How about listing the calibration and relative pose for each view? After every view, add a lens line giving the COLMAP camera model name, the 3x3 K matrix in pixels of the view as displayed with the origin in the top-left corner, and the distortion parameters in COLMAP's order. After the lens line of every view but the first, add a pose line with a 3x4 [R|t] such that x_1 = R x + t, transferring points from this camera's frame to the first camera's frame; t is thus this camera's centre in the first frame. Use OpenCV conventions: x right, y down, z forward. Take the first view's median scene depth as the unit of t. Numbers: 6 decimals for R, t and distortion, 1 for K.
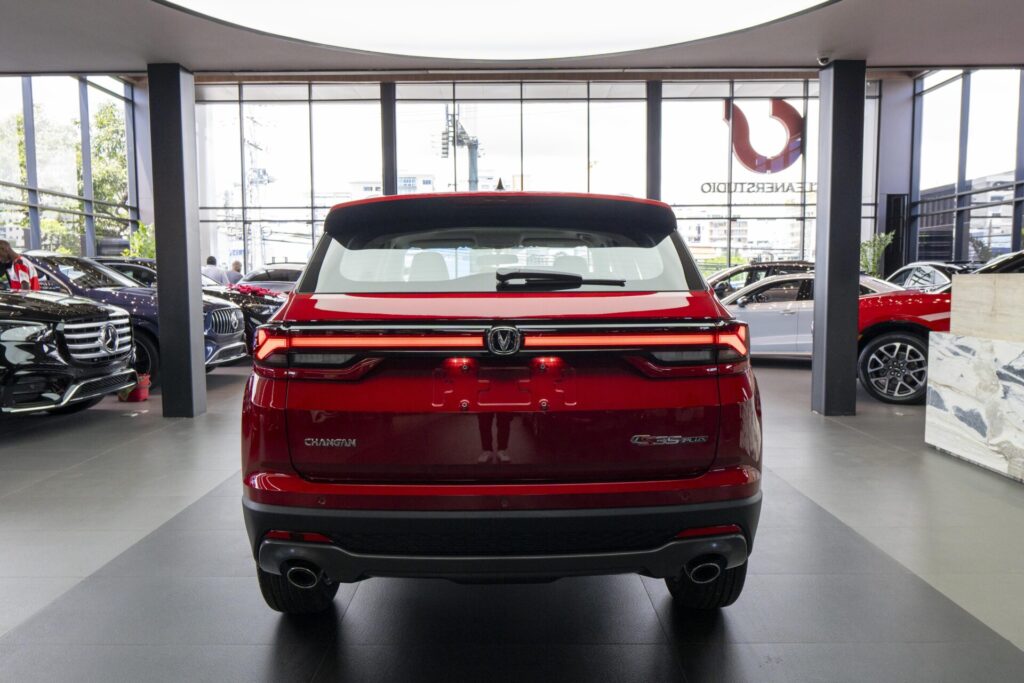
lens RADIAL K [[752.6, 0, 516.3], [0, 752.6, 349.3], [0, 0, 1]] dist [0.022679, -0.002977]
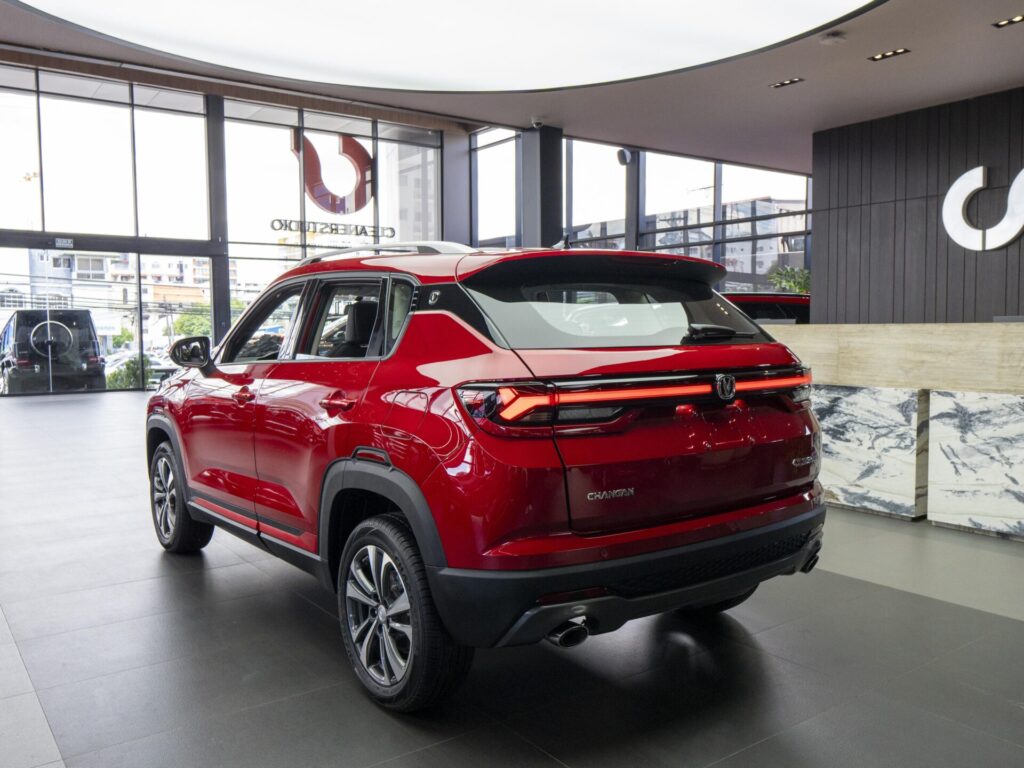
lens RADIAL K [[874.7, 0, 518.8], [0, 874.7, 381.6], [0, 0, 1]] dist [0.047579, -0.008050]
pose [[0.806266, -0.041069, 0.590125, -0.139045], [0.058949, 0.998200, -0.011072, -0.003096], [-0.588608, 0.043714, 0.807236, 0.010989]]
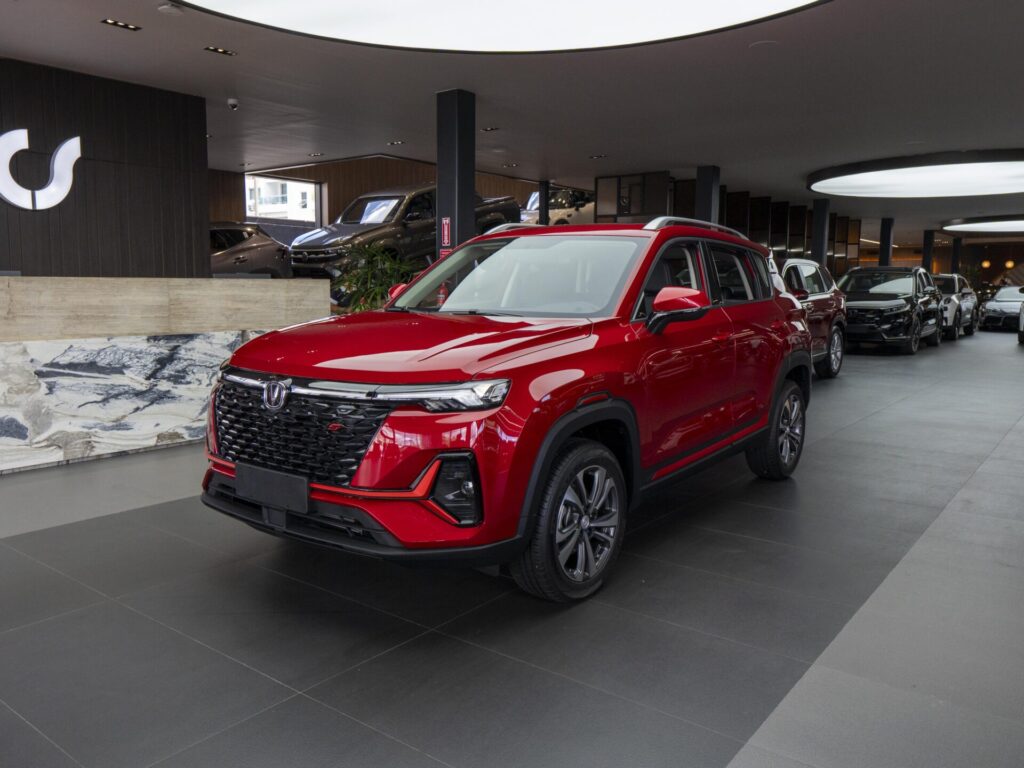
lens RADIAL K [[792.8, 0, 520.4], [0, 792.8, 384.3], [0, 0, 1]] dist [0.011151, -0.008050]
pose [[-0.786869, -0.080253, 0.611879, -0.161568], [0.052438, 0.979227, 0.195868, -0.038268], [-0.614888, 0.186208, -0.766316, 0.415494]]
